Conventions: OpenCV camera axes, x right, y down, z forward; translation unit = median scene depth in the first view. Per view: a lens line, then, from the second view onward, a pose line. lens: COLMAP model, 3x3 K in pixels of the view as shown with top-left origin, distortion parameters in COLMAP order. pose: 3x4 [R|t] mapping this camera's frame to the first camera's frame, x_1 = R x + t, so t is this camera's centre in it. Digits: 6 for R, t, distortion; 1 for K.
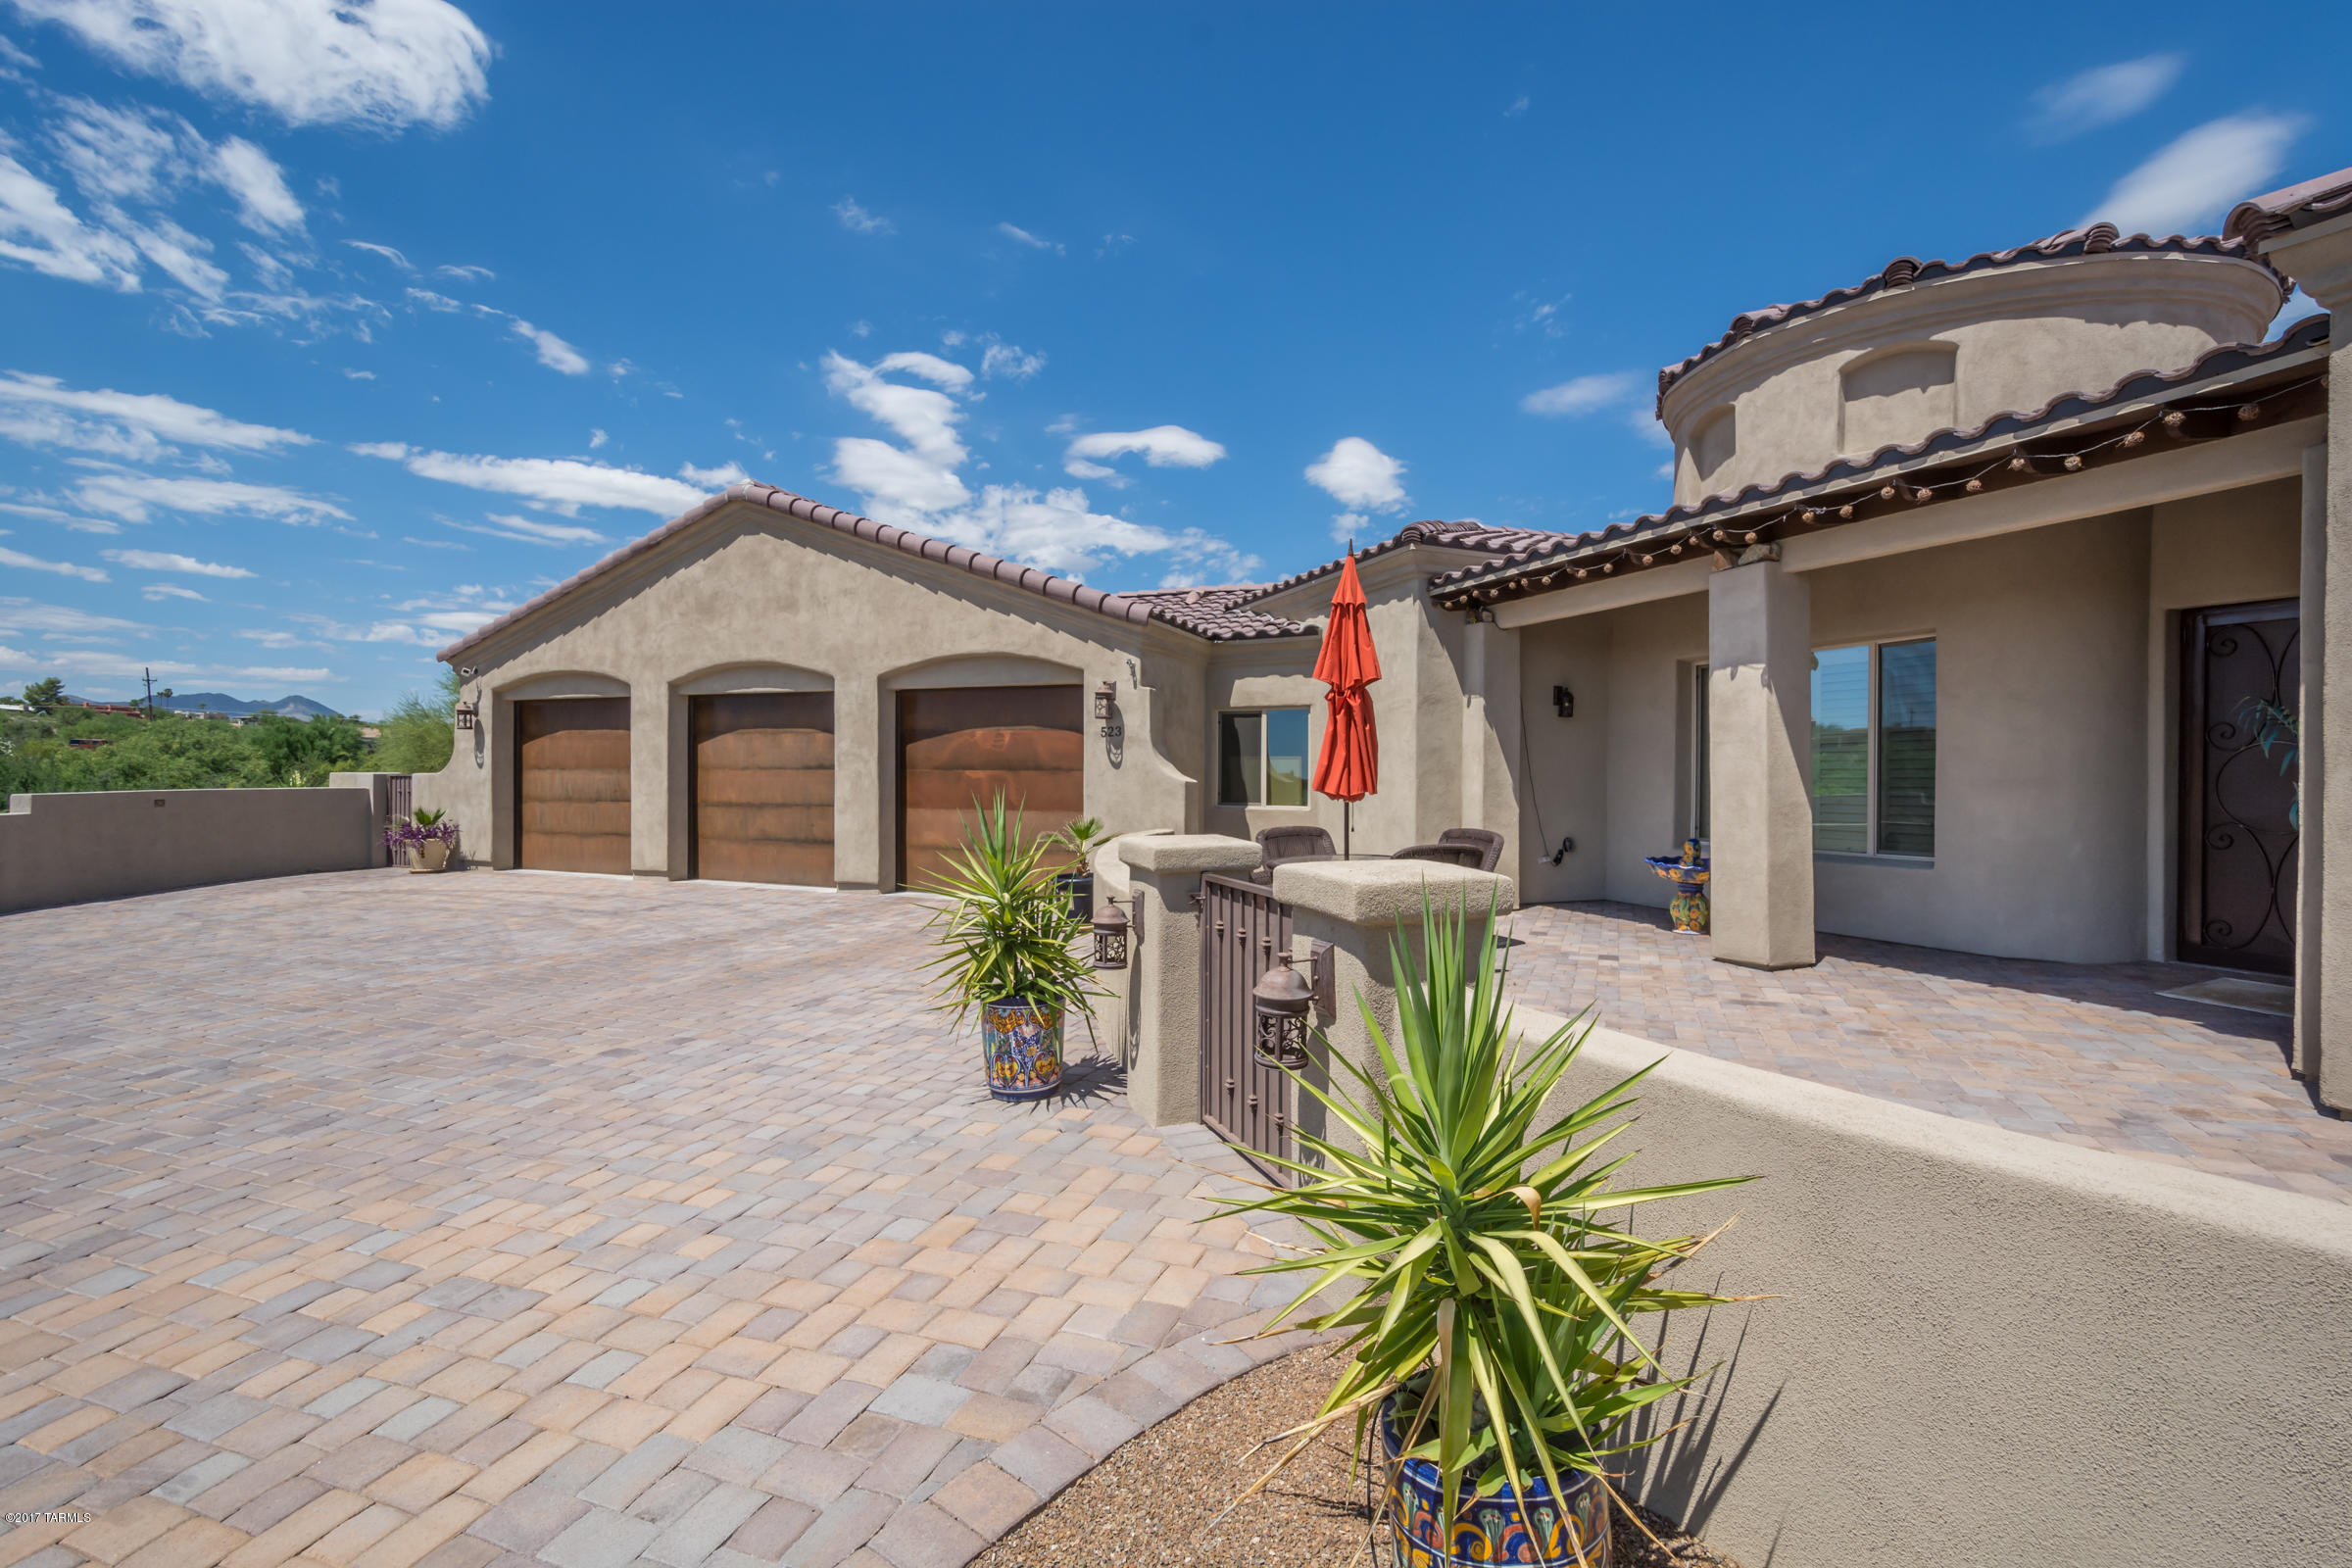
lens RADIAL K [[1018.3, 0, 1199.4], [0, 1018.3, 791.1], [0, 0, 1]] dist [0.000166, -0.000259]
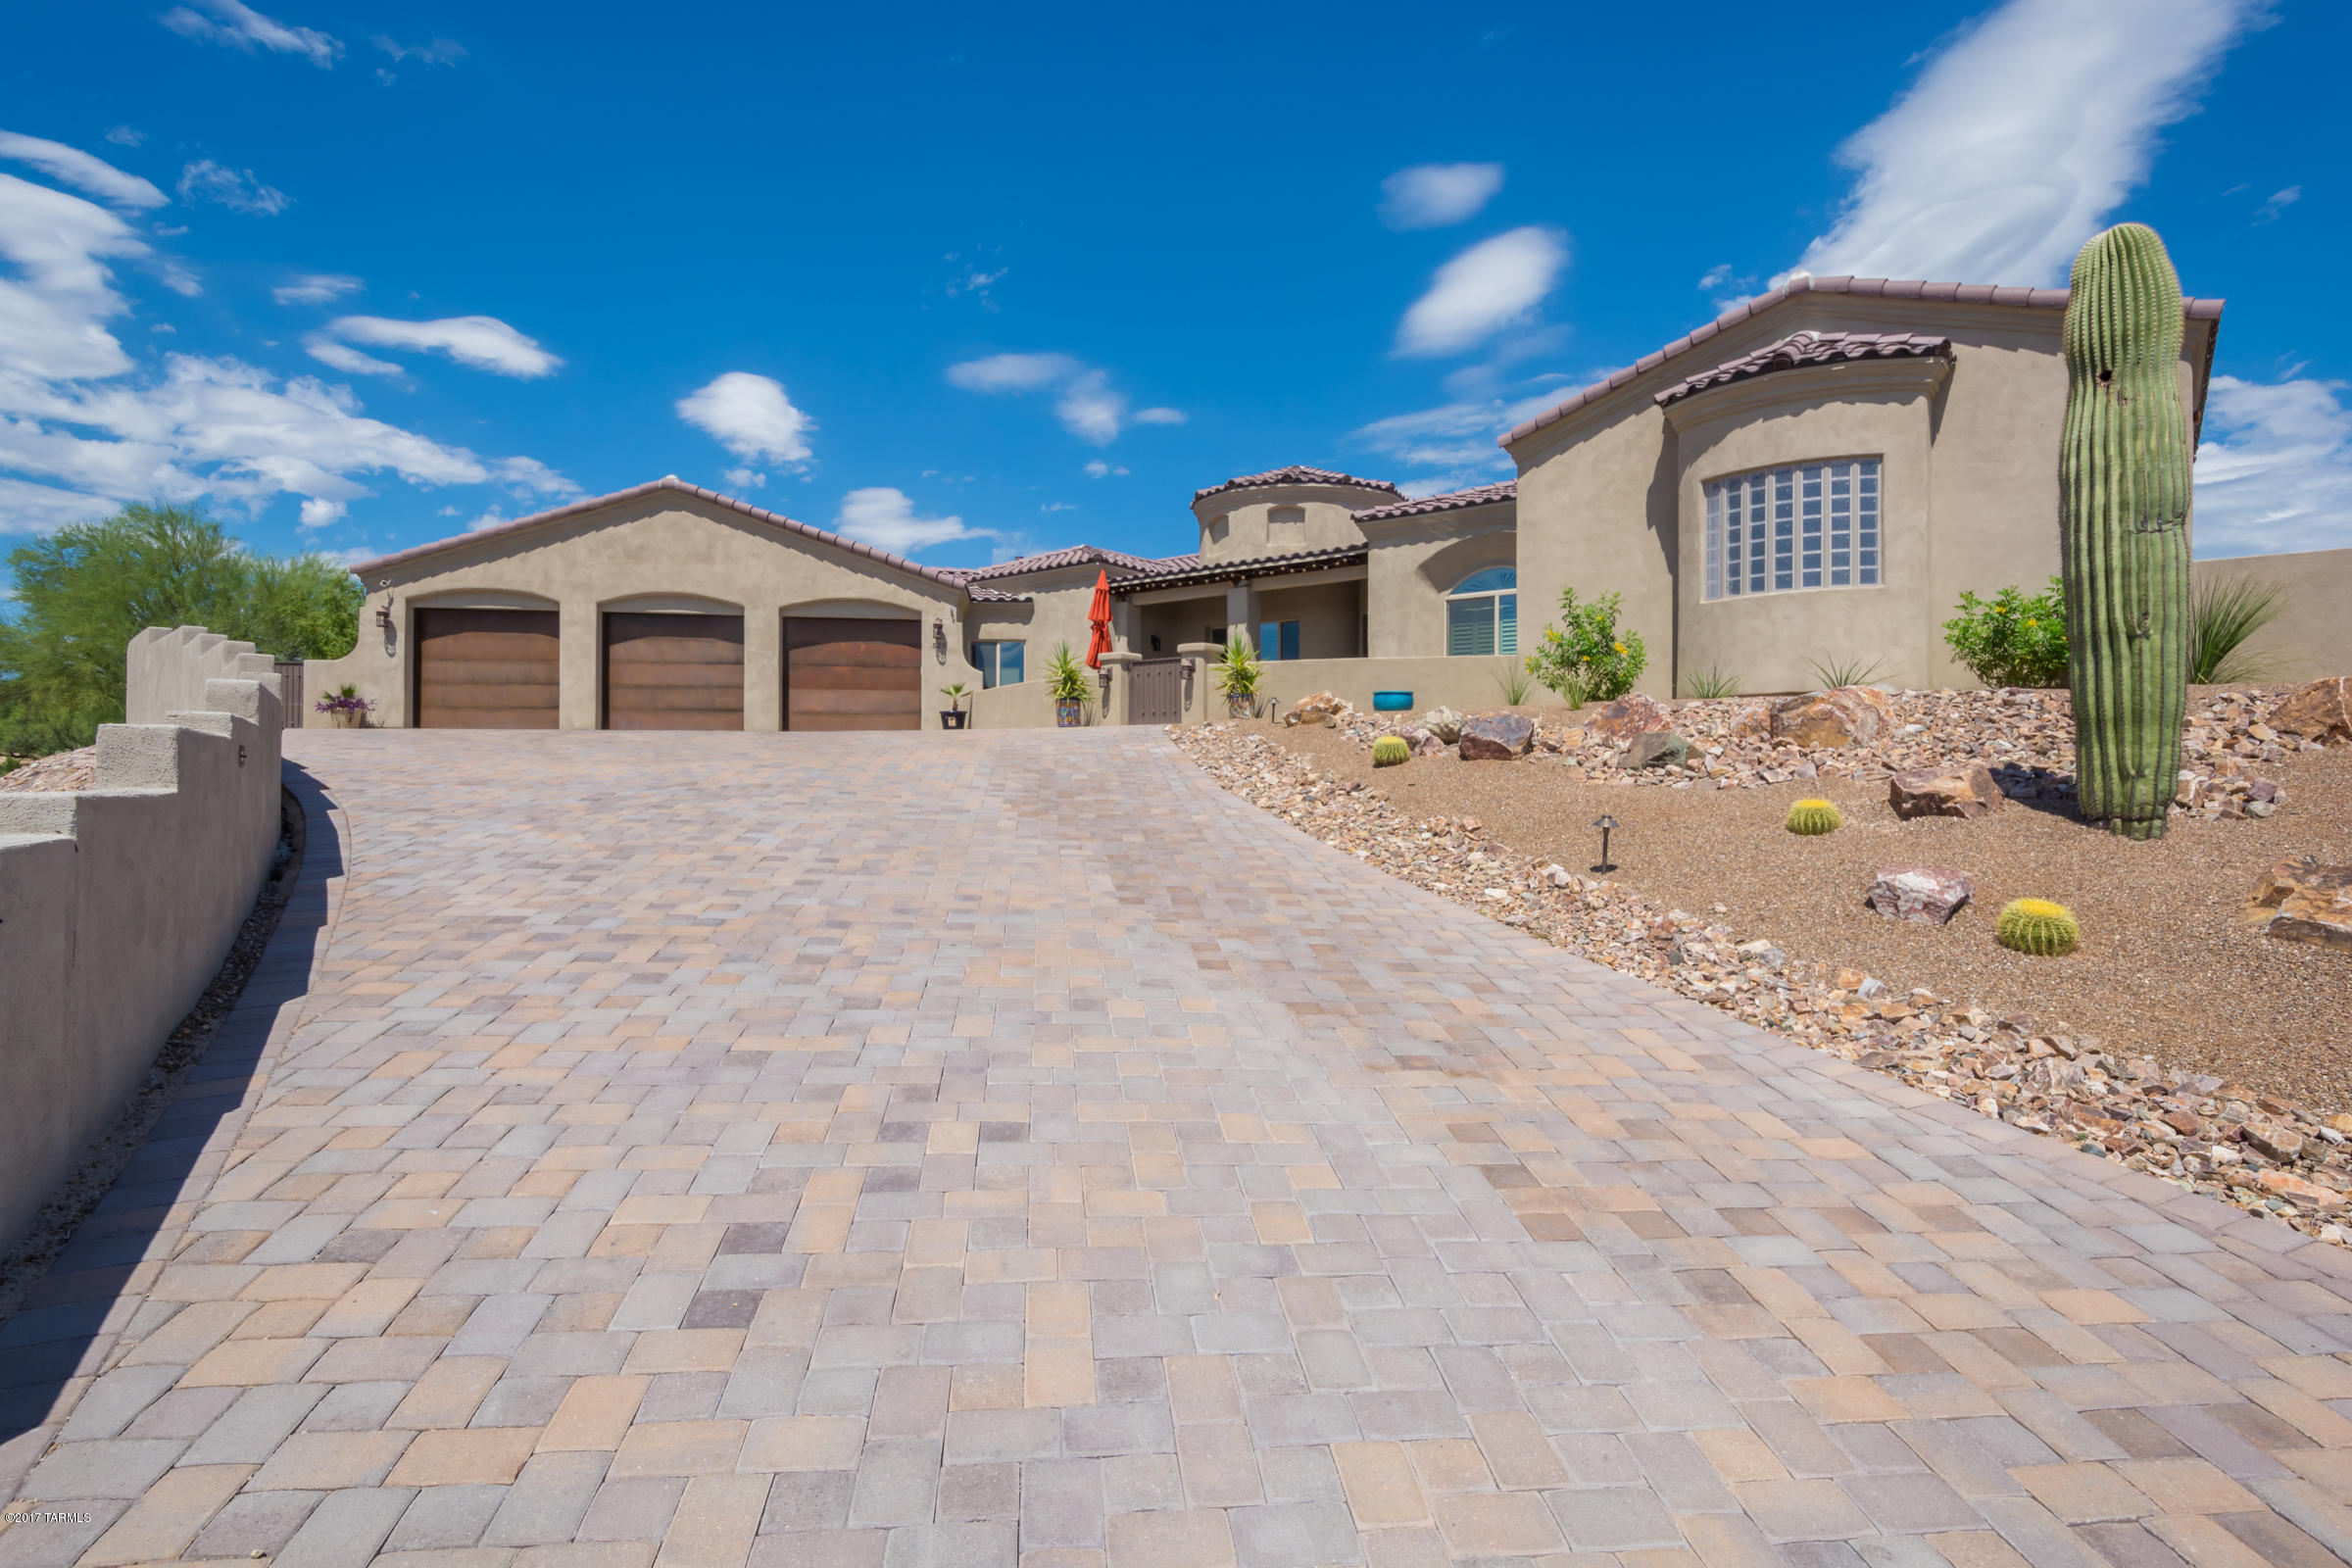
lens RADIAL K [[1275.9, 0, 1189.7], [0, 1275.9, 790.3], [0, 0, 1]] dist [0.000761, -0.000942]
pose [[0.872519, 0.004105, 0.488564, -0.724150], [0.008928, 0.999664, -0.024345, 0.234525], [-0.488499, 0.025603, 0.872189, -1.101691]]
